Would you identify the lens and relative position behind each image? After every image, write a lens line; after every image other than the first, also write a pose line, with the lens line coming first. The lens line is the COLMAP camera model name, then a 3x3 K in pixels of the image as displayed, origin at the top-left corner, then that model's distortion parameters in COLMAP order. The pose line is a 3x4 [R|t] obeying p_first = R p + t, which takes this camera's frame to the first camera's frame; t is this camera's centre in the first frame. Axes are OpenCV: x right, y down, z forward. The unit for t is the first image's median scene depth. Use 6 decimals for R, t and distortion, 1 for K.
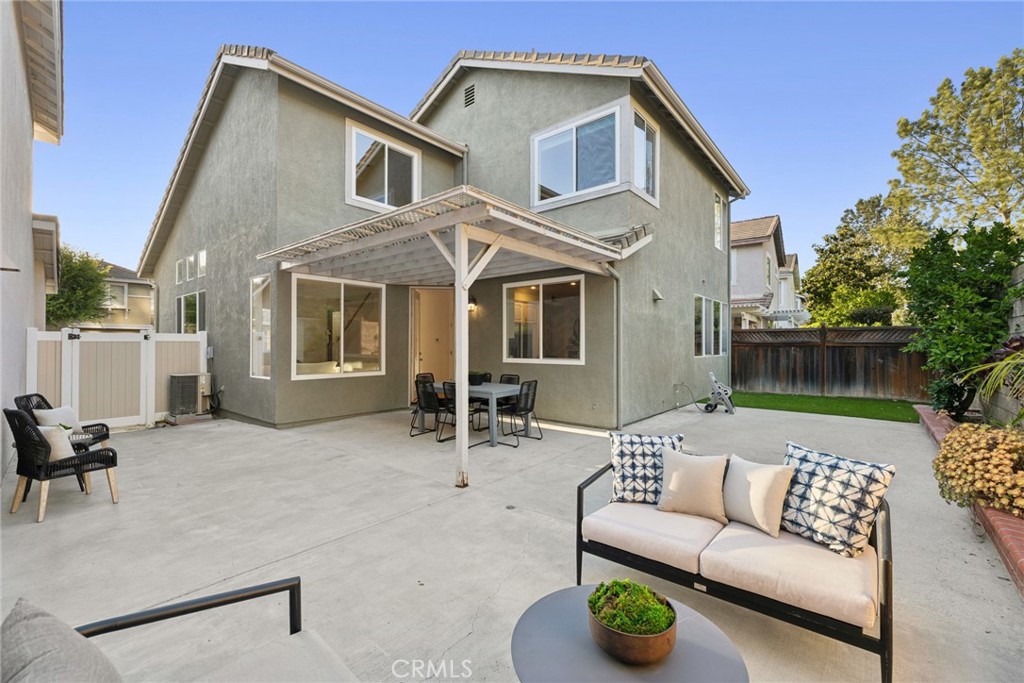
lens RADIAL K [[429.5, 0, 510.5], [0, 429.5, 340.7], [0, 0, 1]] dist [-0.003134, -0.000164]
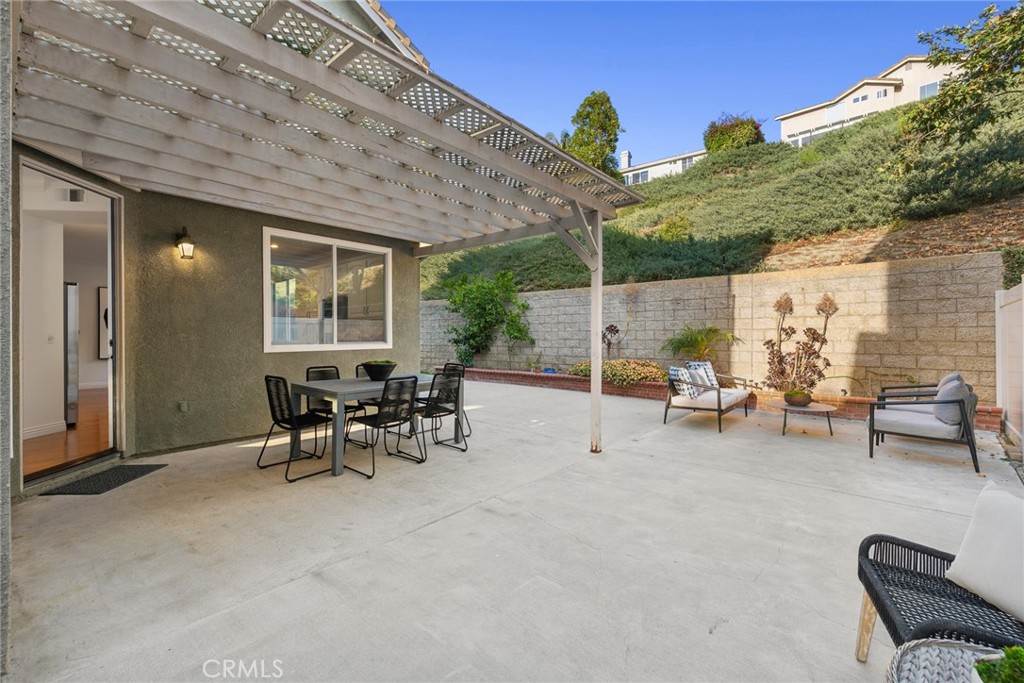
lens RADIAL K [[429.5, 0, 510.5], [0, 429.5, 340.7], [0, 0, 1]] dist [-0.003134, -0.000164]
pose [[0.014148, -0.014144, 0.999800, -1.257054], [-0.006618, 0.999877, 0.014239, 0.042849], [-0.999878, -0.006818, 0.014052, 1.252138]]
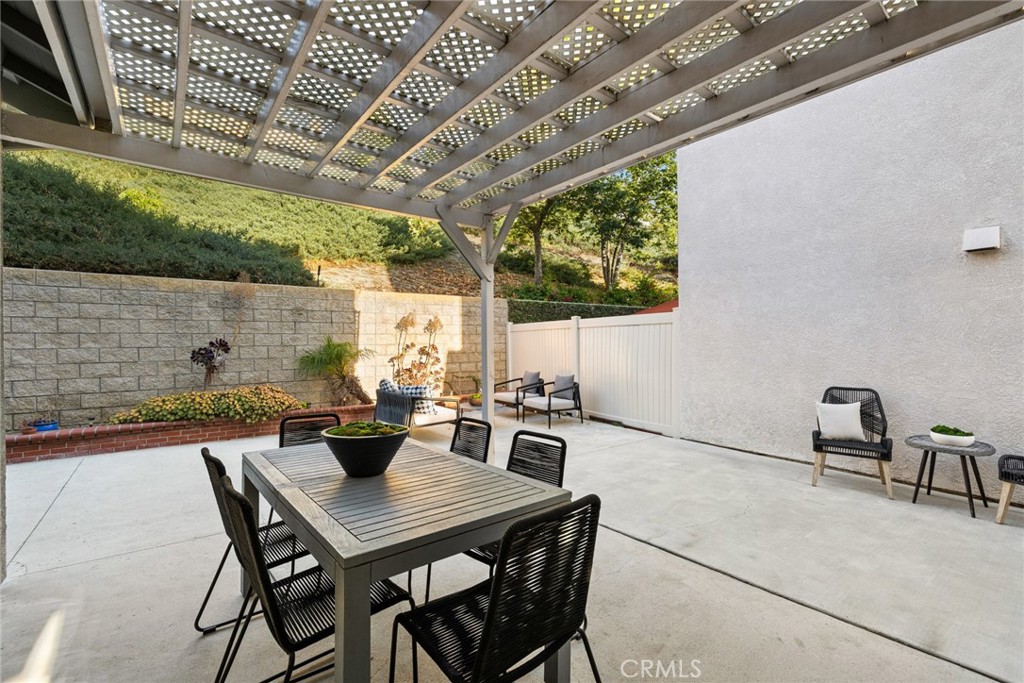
lens RADIAL K [[442.2, 0, 506.7], [0, 442.2, 339.8], [0, 0, 1]] dist [-0.000699, -0.000356]
pose [[-0.976478, 0.011841, 0.215294, -0.389301], [0.008347, 0.999818, -0.017132, 0.029881], [-0.215458, -0.014932, -0.976399, 2.055878]]
